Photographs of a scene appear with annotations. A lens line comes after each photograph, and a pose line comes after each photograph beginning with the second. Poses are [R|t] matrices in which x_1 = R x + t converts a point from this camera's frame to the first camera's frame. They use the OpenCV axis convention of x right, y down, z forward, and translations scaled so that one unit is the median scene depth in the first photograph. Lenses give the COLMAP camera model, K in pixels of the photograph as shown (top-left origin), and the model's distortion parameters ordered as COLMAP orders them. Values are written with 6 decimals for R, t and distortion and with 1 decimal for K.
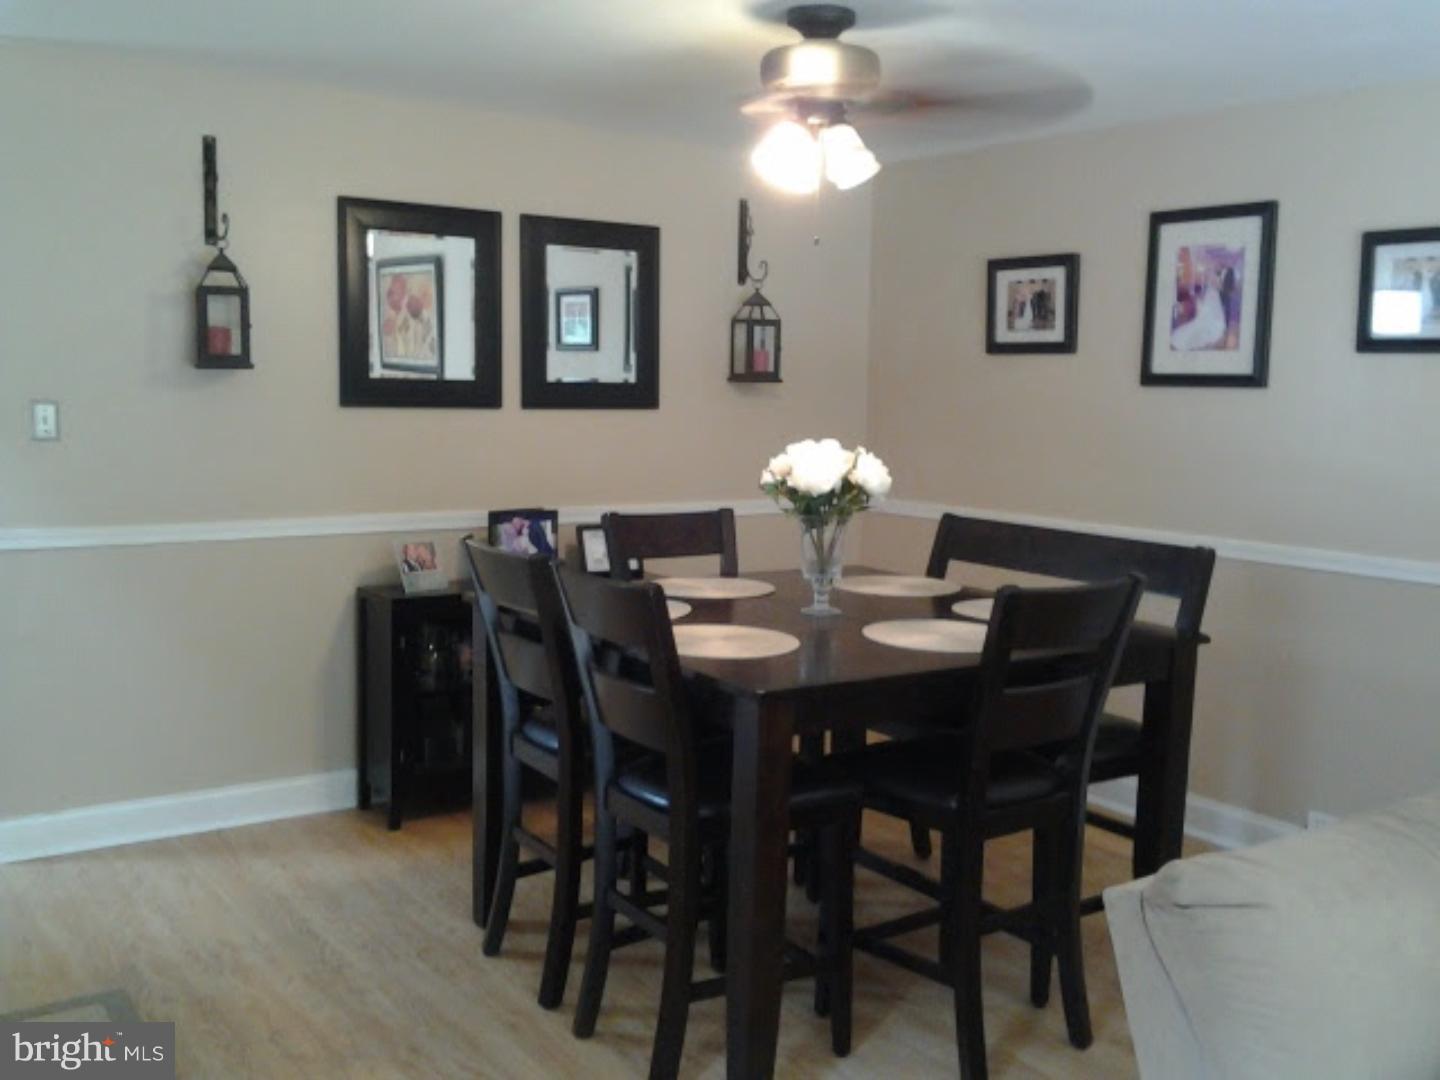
lens RADIAL K [[1424.9, 0, 713.2], [0, 1424.9, 530.3], [0, 0, 1]] dist [0.020441, 0.000000]
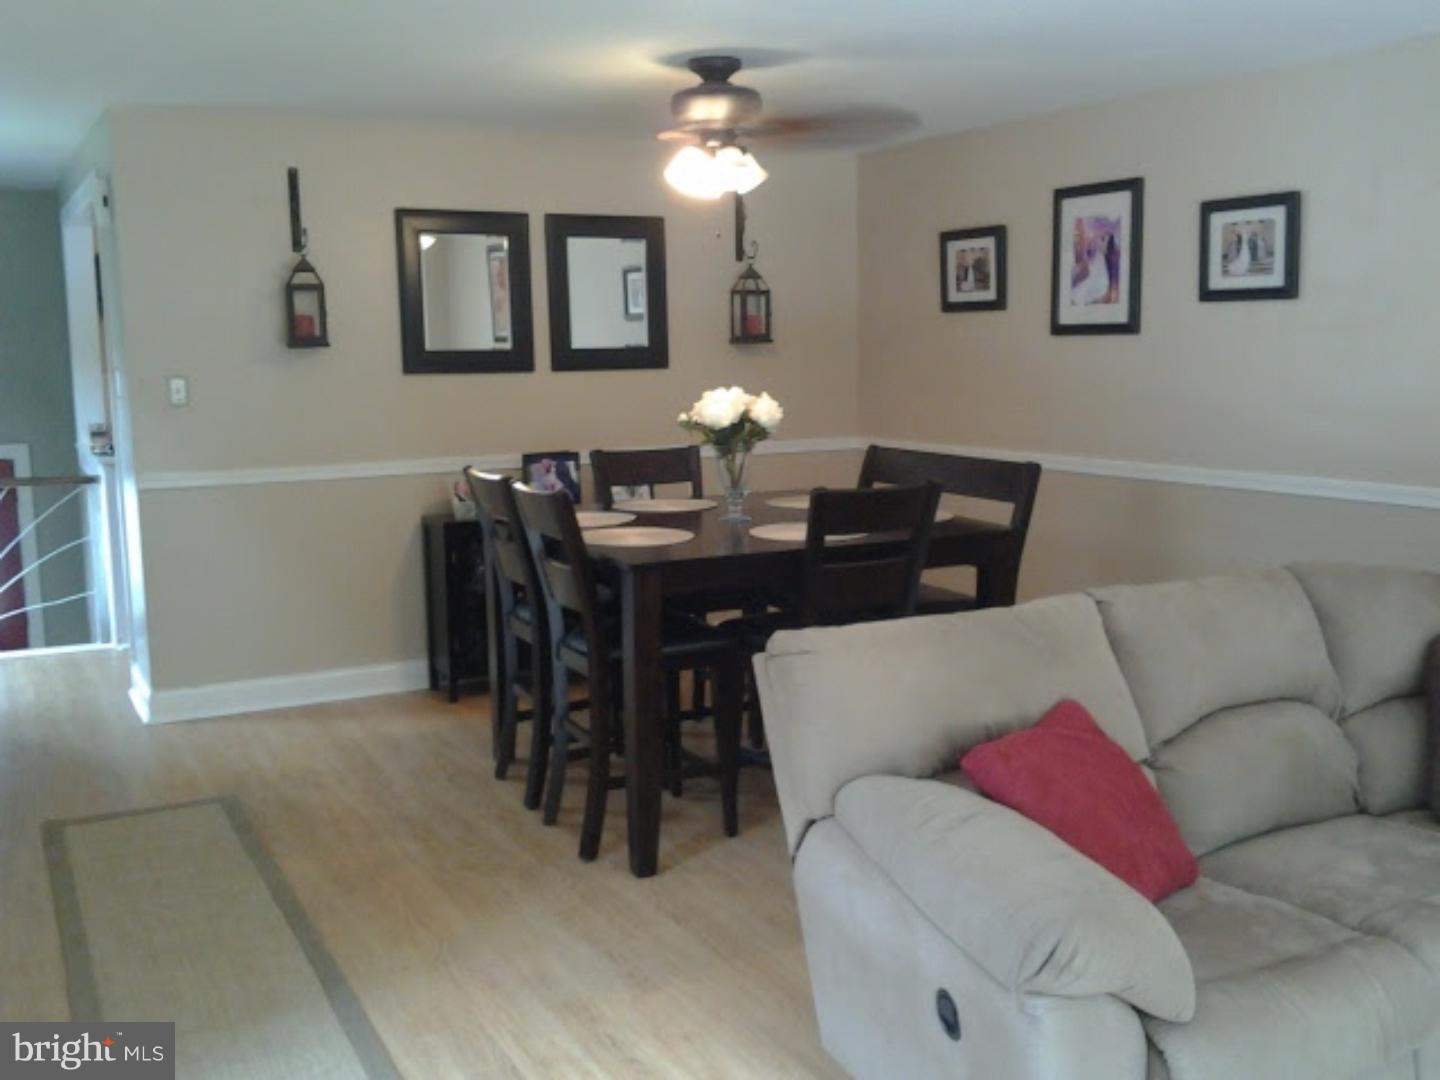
lens RADIAL K [[1424.9, 0, 728.5], [0, 1424.9, 545.8], [0, 0, 1]] dist [0.020441, 0.000000]
pose [[0.993131, -0.018613, -0.115514, 0.182171], [0.022970, 0.999069, 0.036507, 0.028219], [0.114727, -0.038910, 0.992635, -0.252303]]
